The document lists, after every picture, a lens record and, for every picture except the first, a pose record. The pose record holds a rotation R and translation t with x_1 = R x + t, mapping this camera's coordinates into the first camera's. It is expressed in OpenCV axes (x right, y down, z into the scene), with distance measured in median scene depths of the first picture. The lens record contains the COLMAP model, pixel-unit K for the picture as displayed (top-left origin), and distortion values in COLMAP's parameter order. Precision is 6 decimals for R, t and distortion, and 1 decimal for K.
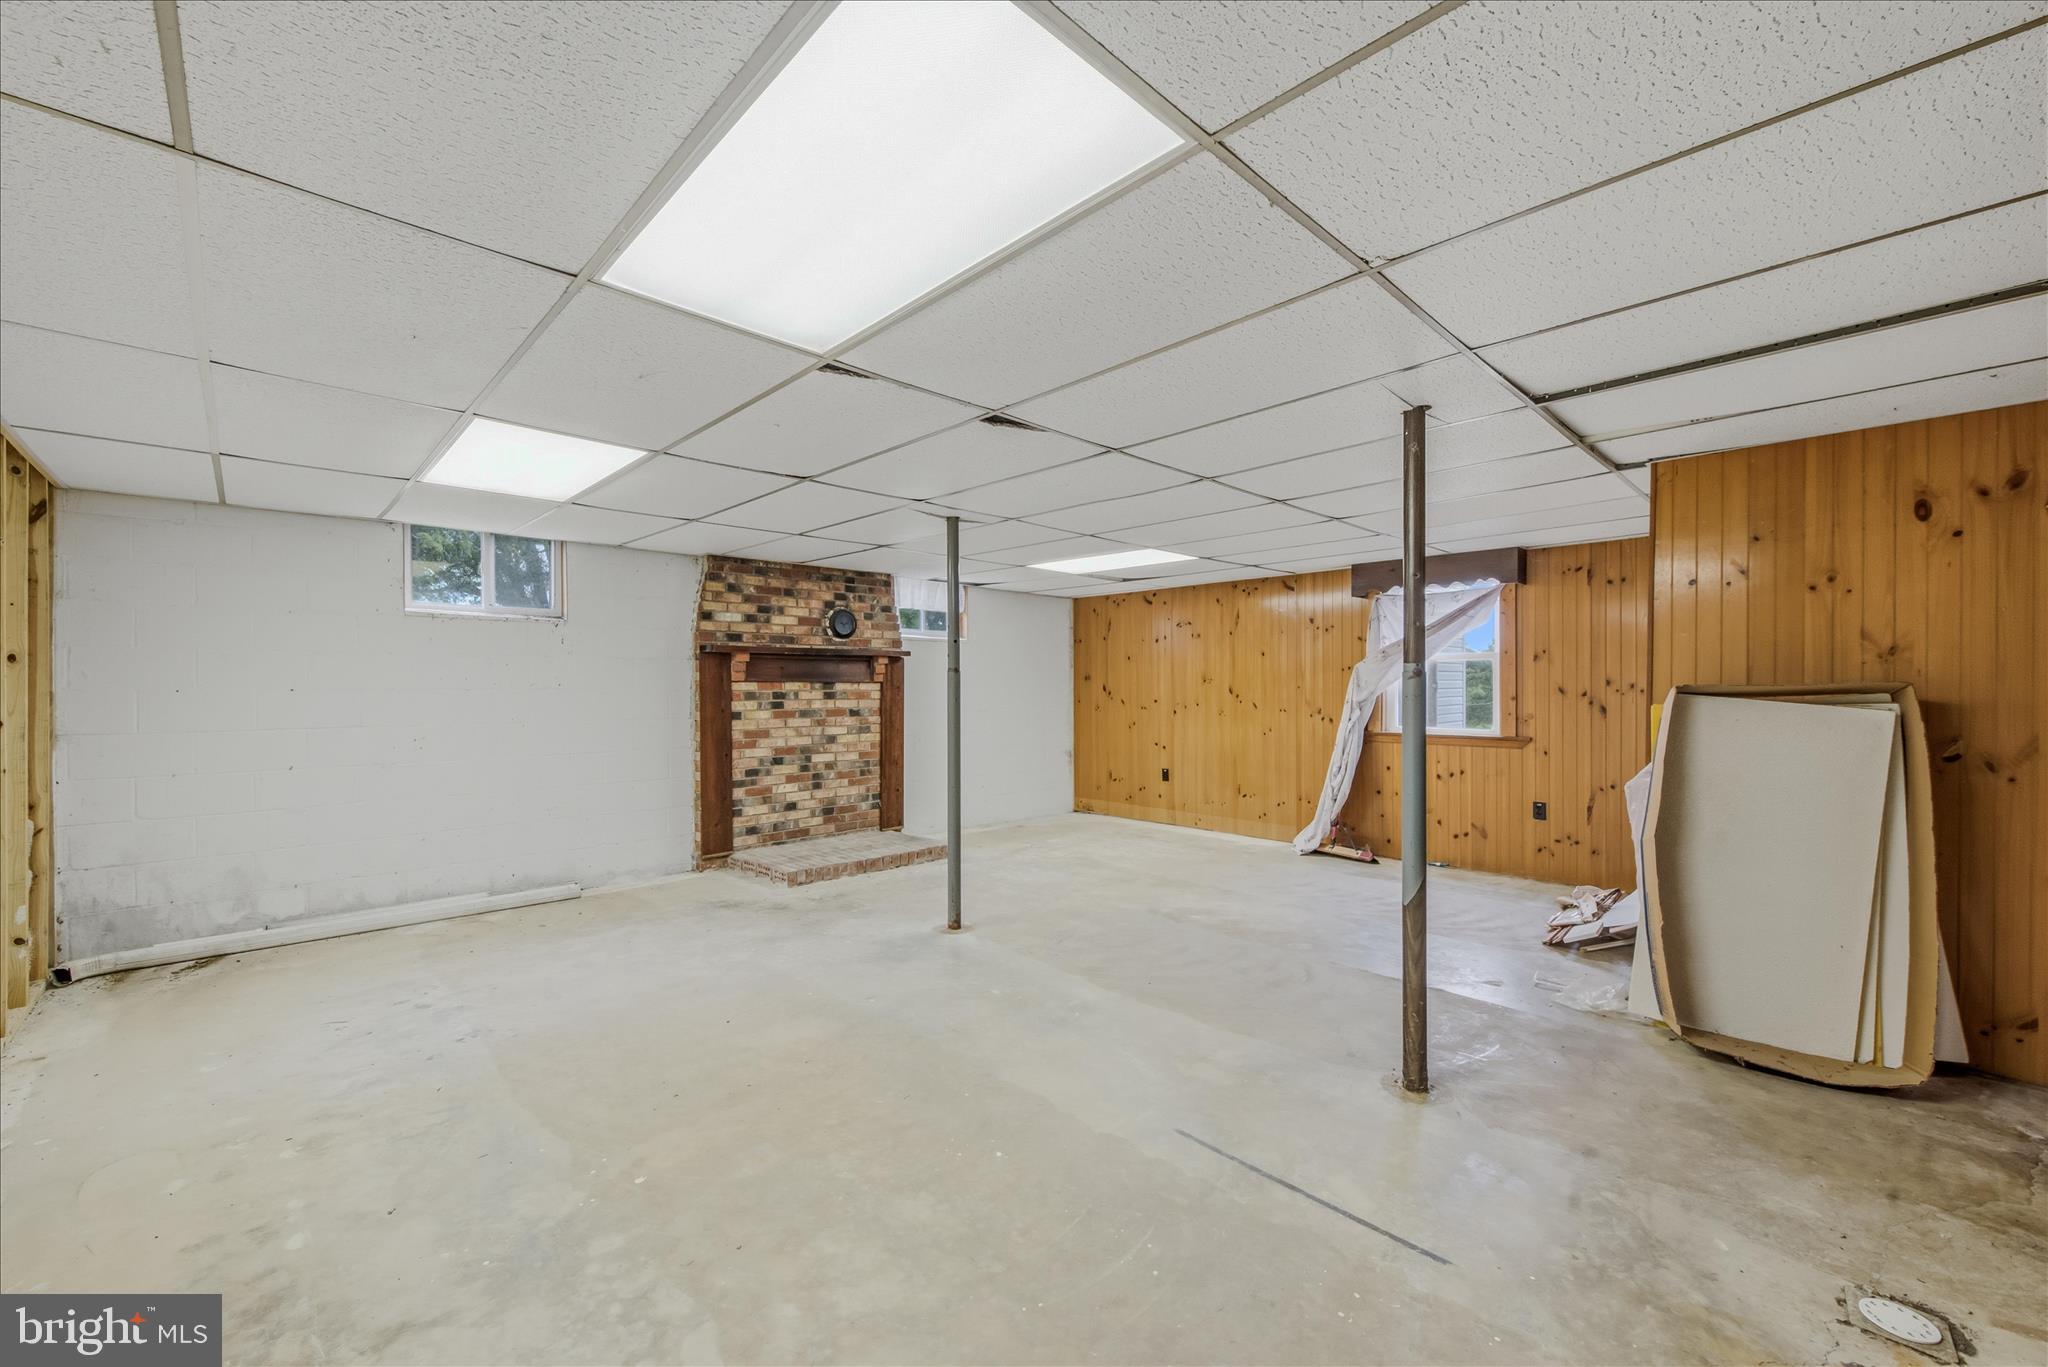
lens RADIAL K [[825.0, 0, 1034.4], [0, 825.0, 693.0], [0, 0, 1]] dist [0.001303, 0.000233]
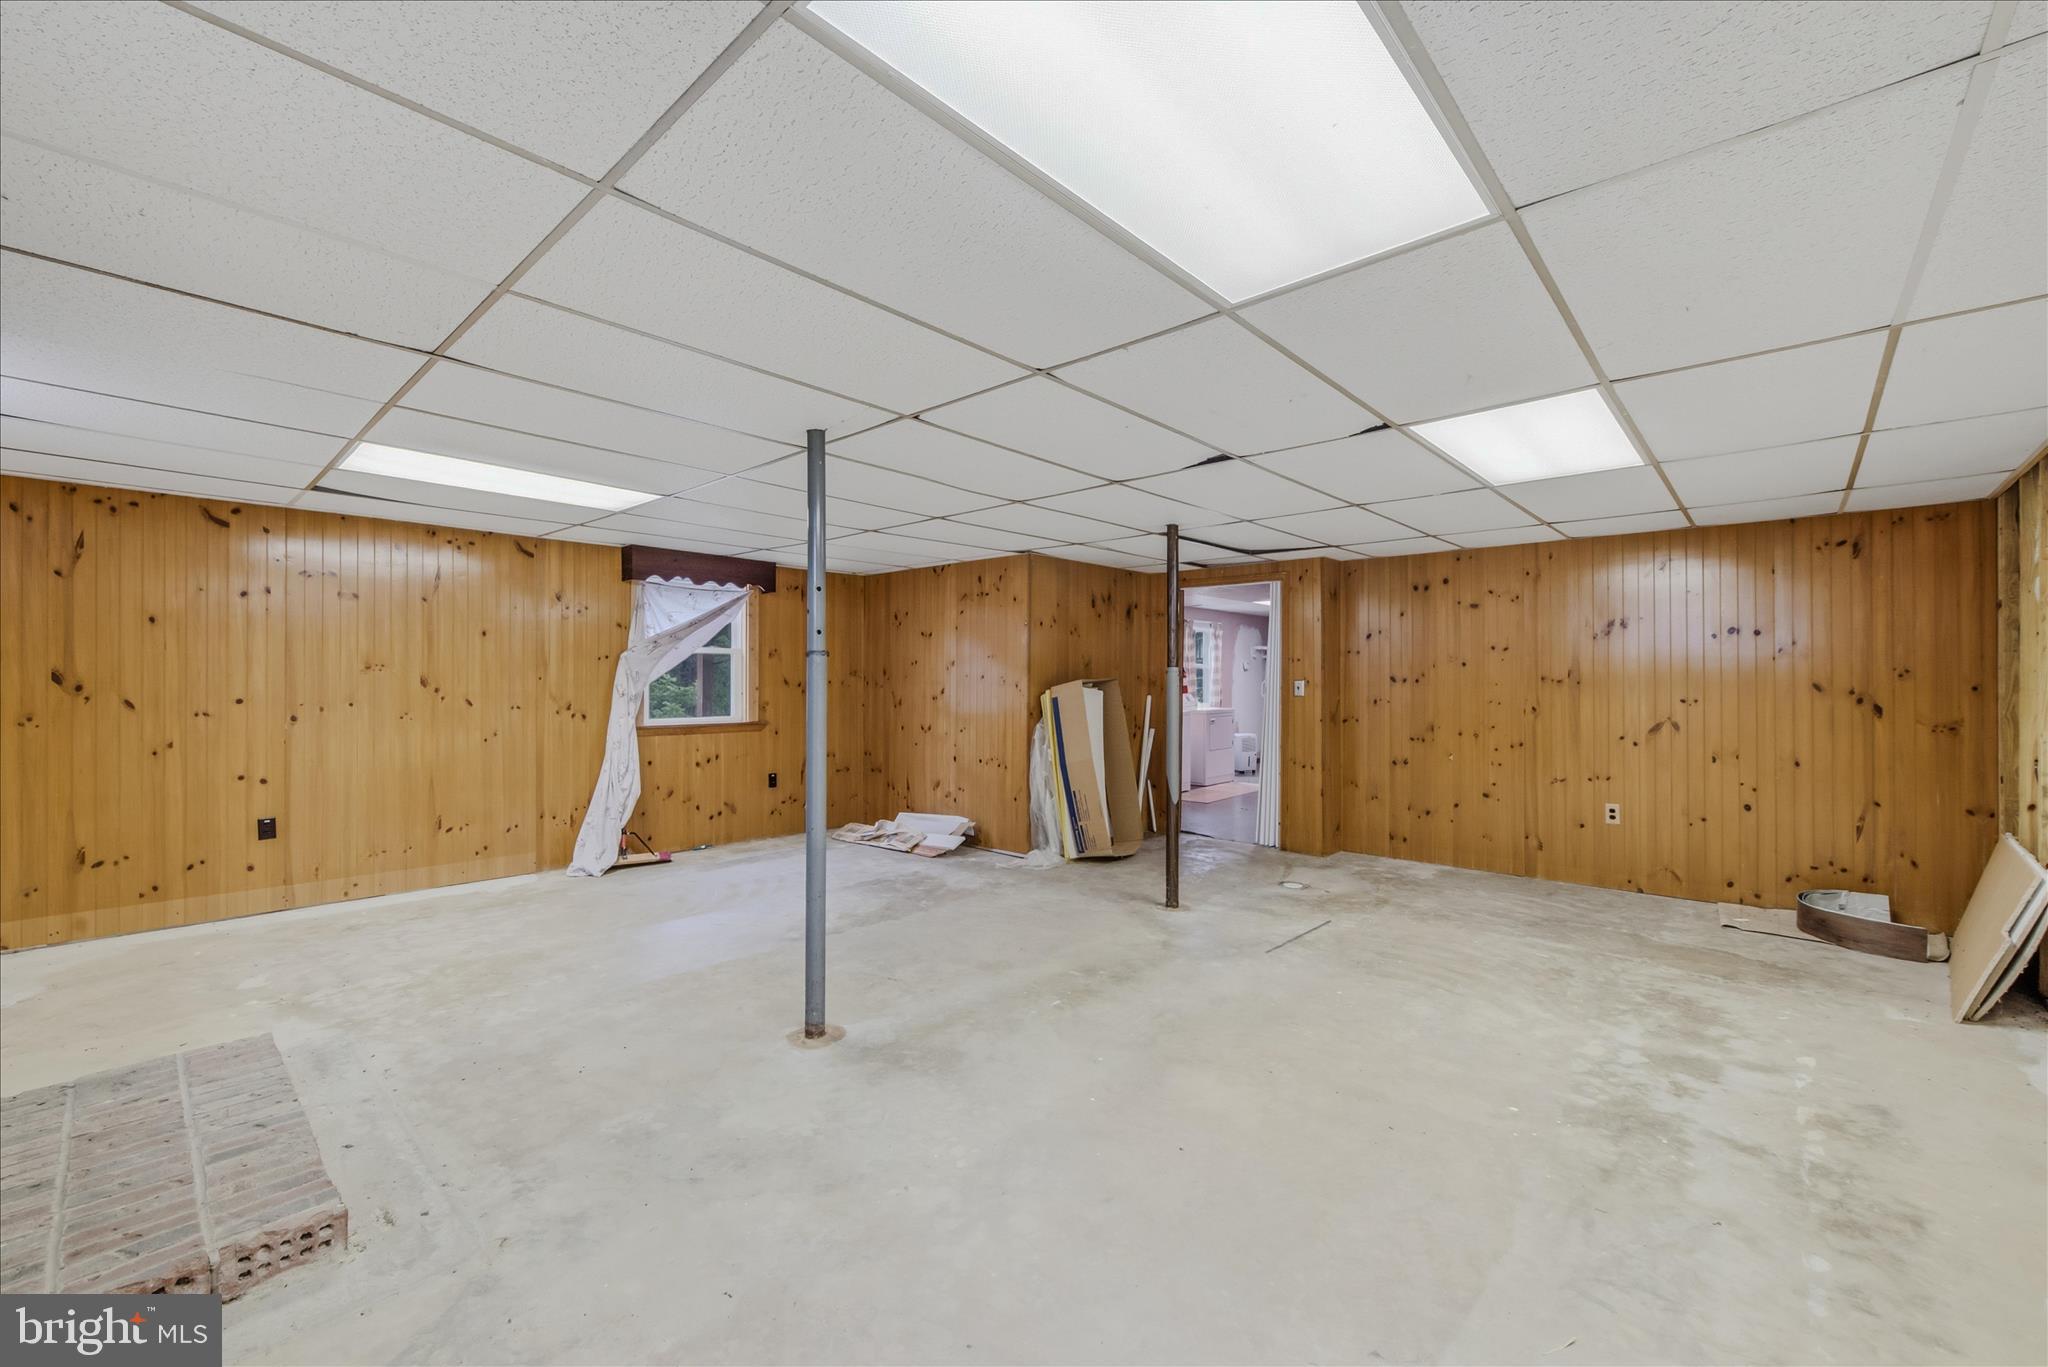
lens RADIAL K [[825.0, 0, 1034.1], [0, 825.0, 678.8], [0, 0, 1]] dist [0.001303, 0.000233]
pose [[-0.069572, 0.002069, 0.997575, -0.594140], [0.002356, 0.999995, -0.001910, -0.004174], [-0.997574, 0.002218, -0.069577, 0.655549]]
